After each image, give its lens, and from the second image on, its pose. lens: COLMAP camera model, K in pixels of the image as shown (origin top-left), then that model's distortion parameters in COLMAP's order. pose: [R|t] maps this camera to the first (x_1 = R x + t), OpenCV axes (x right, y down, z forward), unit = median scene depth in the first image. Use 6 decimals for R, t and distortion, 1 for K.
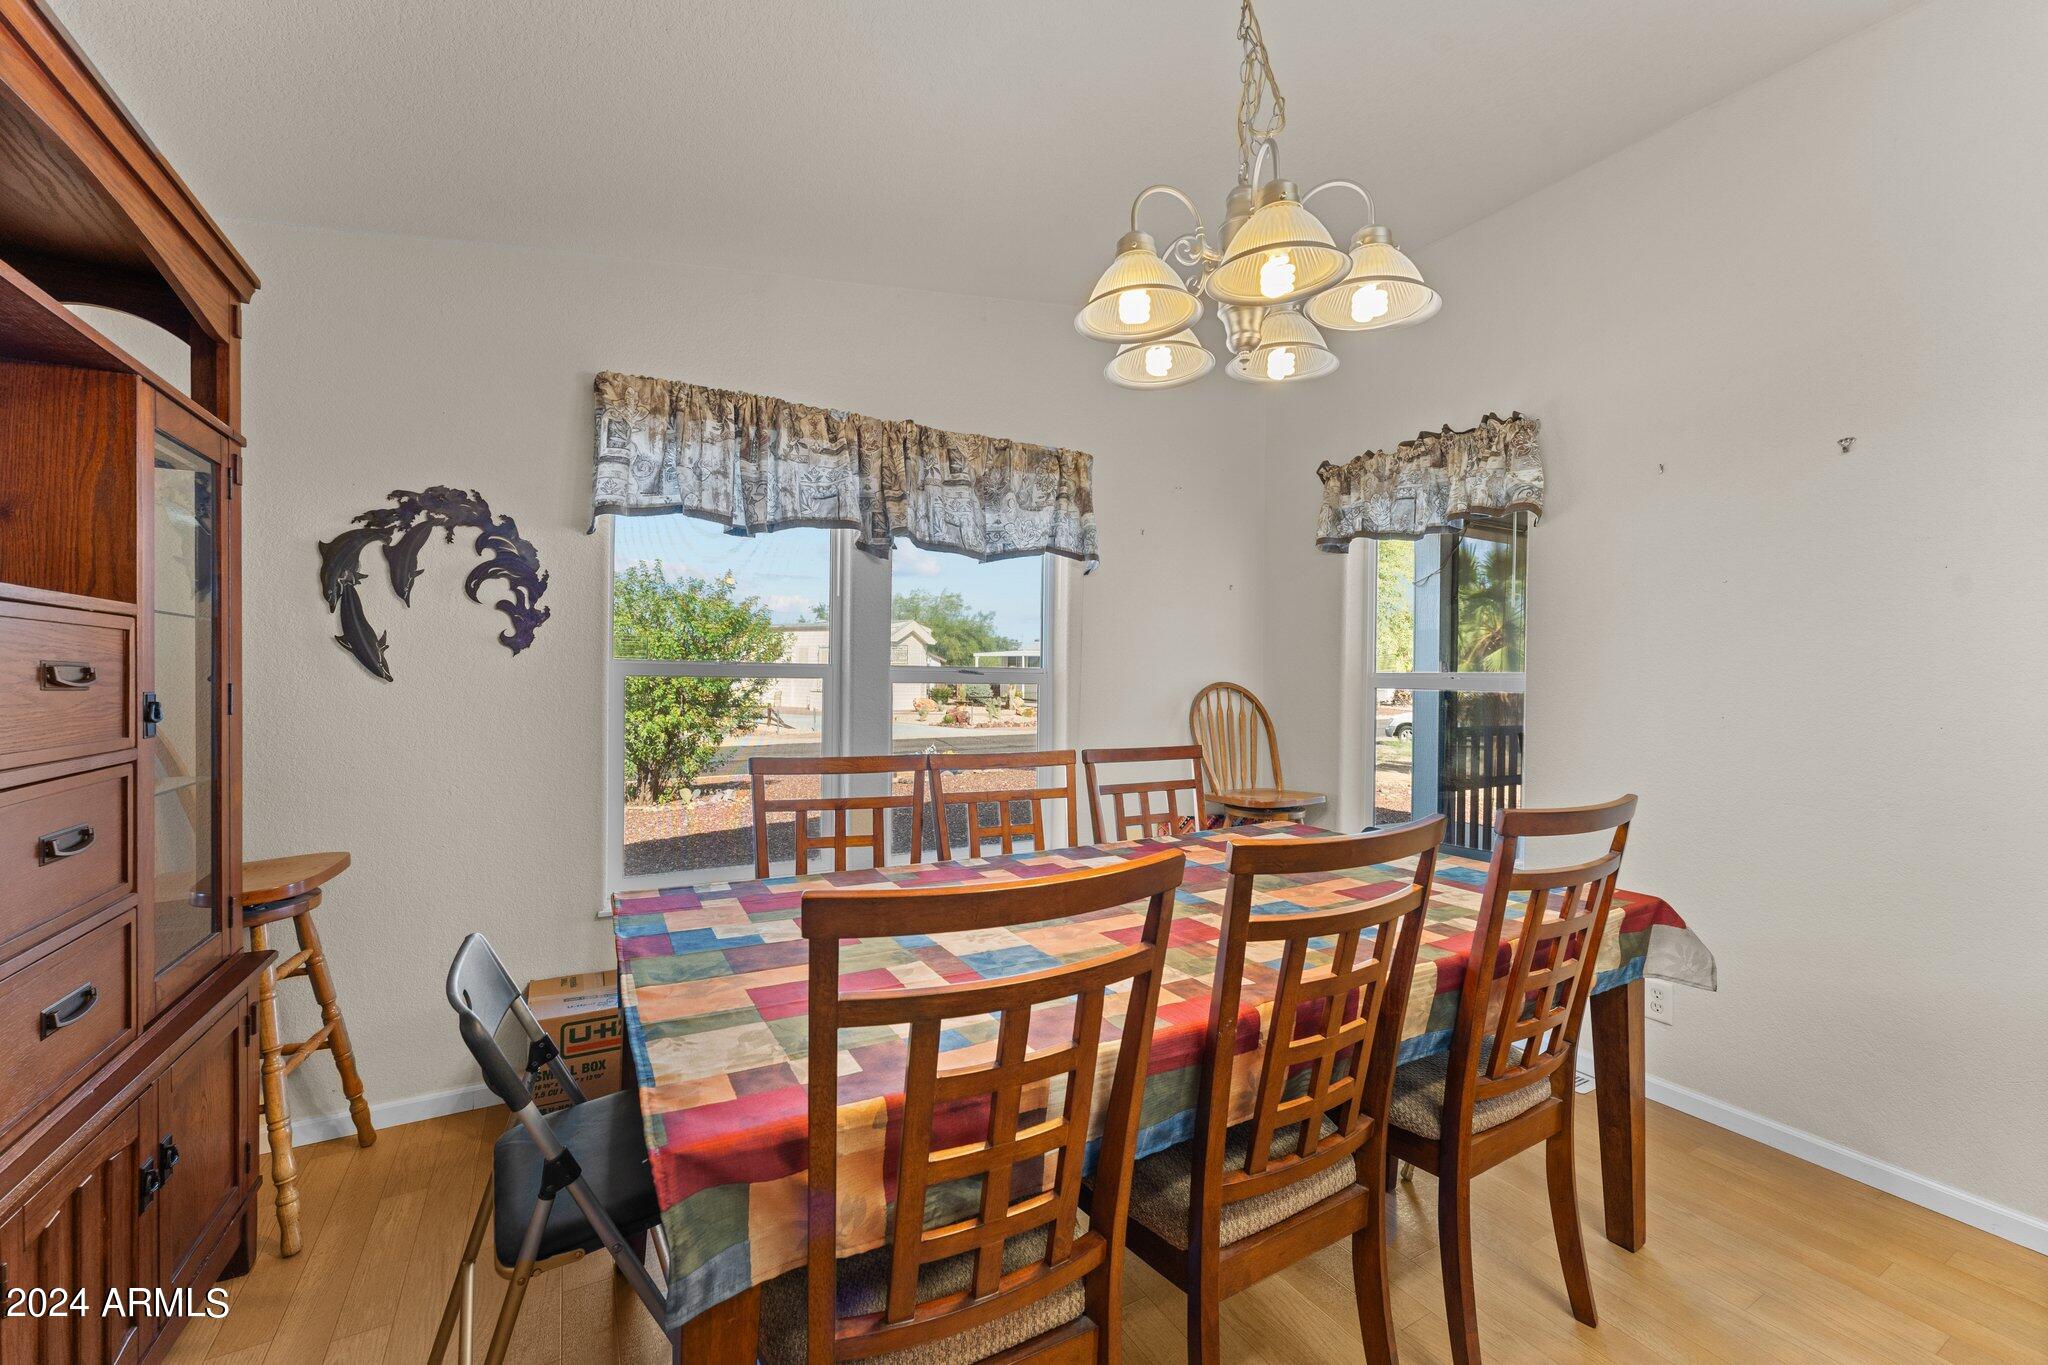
lens RADIAL K [[814.9, 0, 1023.0], [0, 814.9, 683.7], [0, 0, 1]] dist [-0.001681, 0.000551]
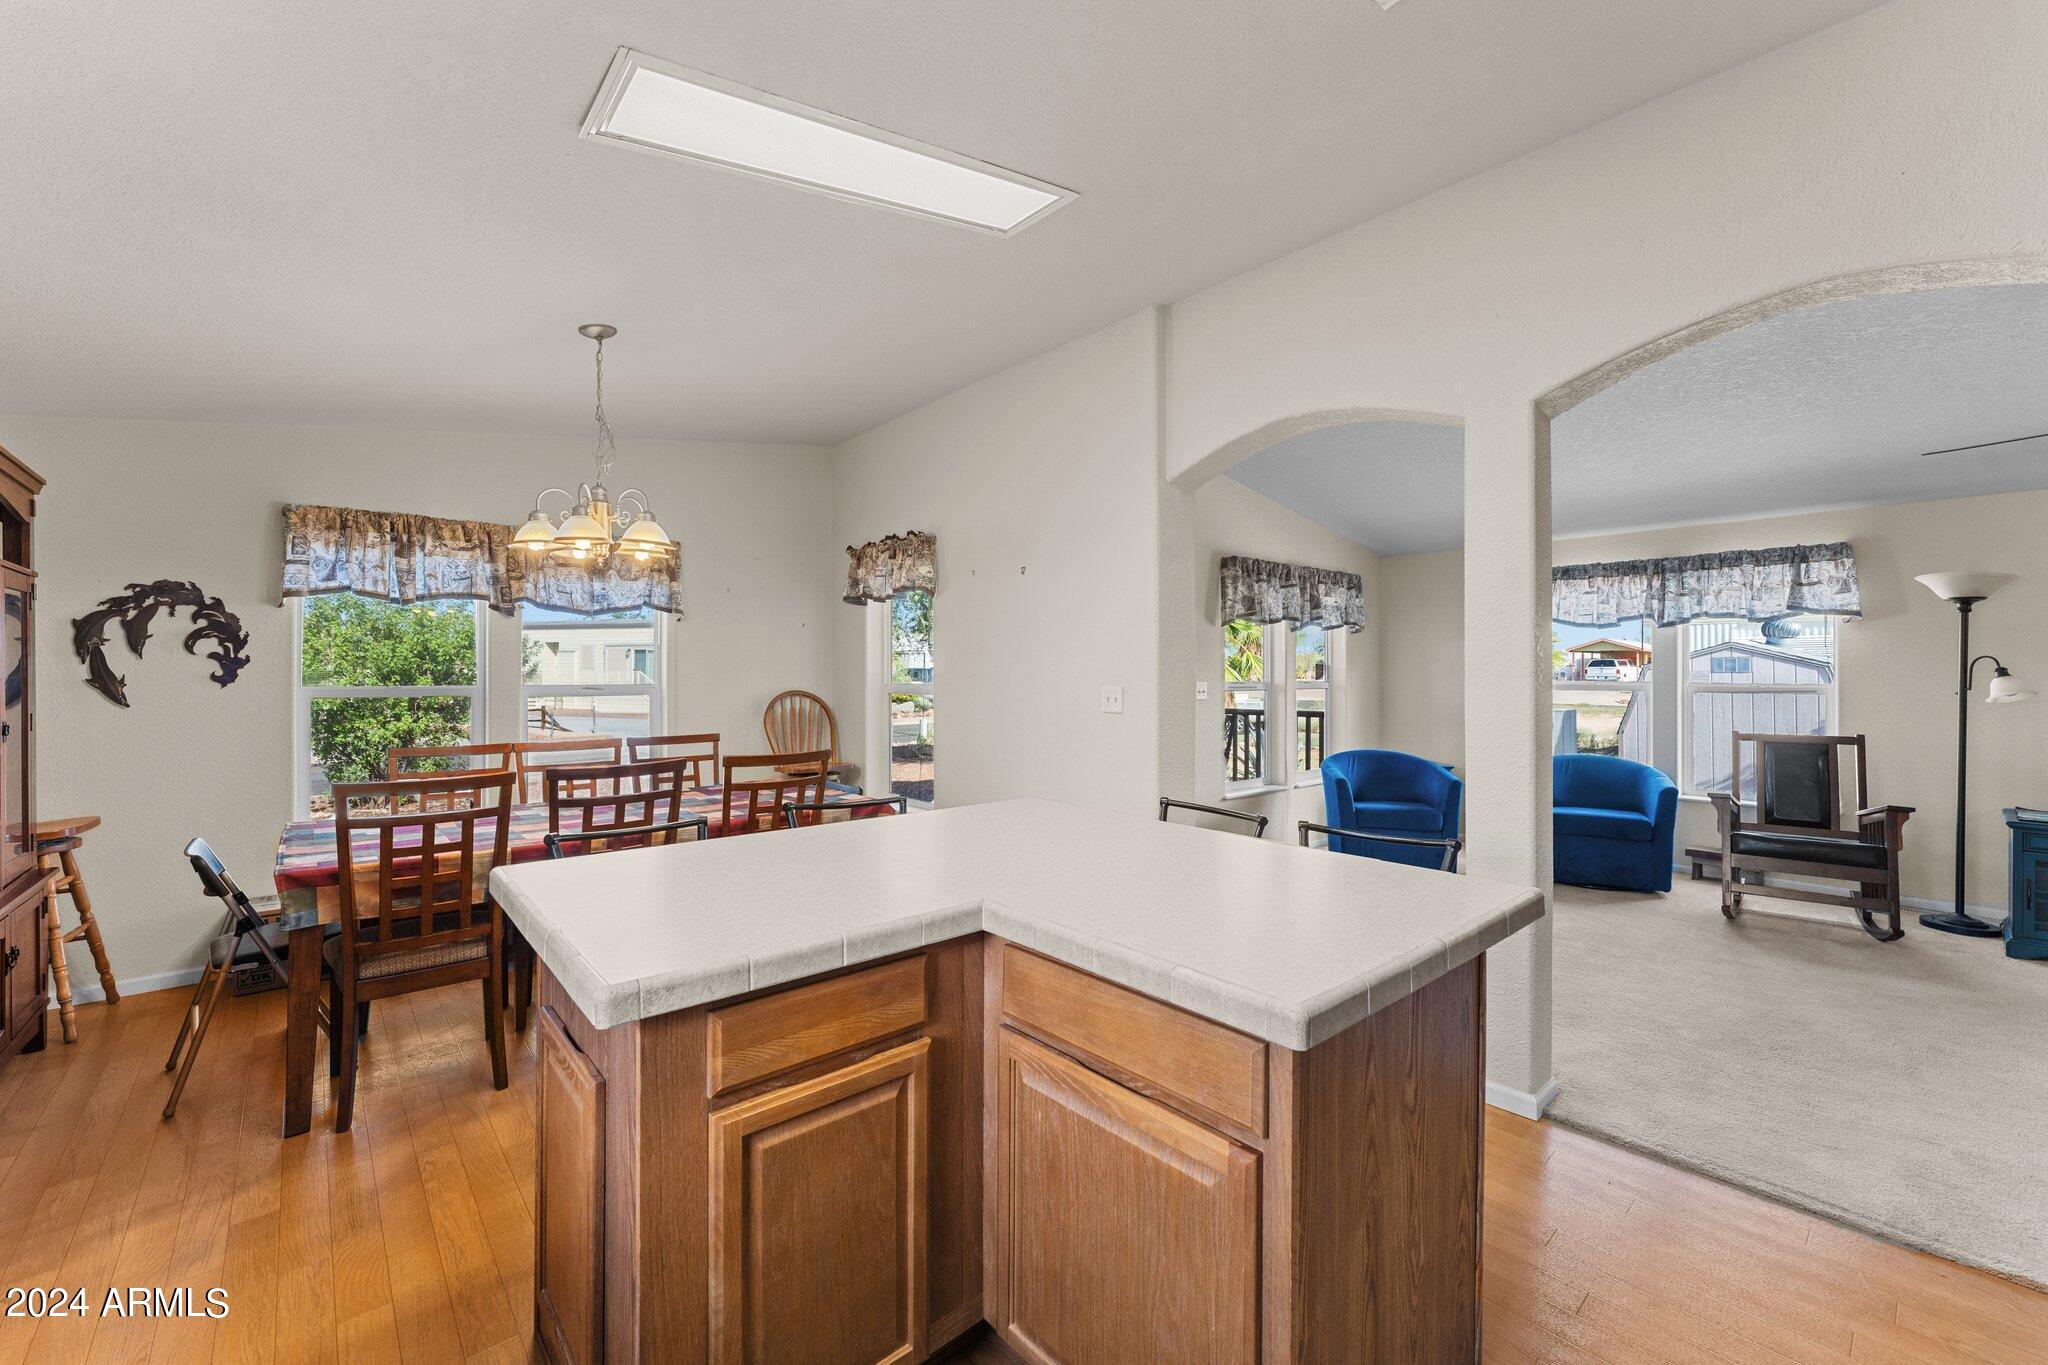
lens RADIAL K [[814.9, 0, 1022.1], [0, 814.9, 670.1], [0, 0, 1]] dist [-0.001681, 0.000551]
pose [[0.977173, -0.013422, 0.212022, 0.530239], [0.015419, 0.999851, -0.007768, -0.033106], [-0.211886, 0.010860, 0.977234, -0.829928]]
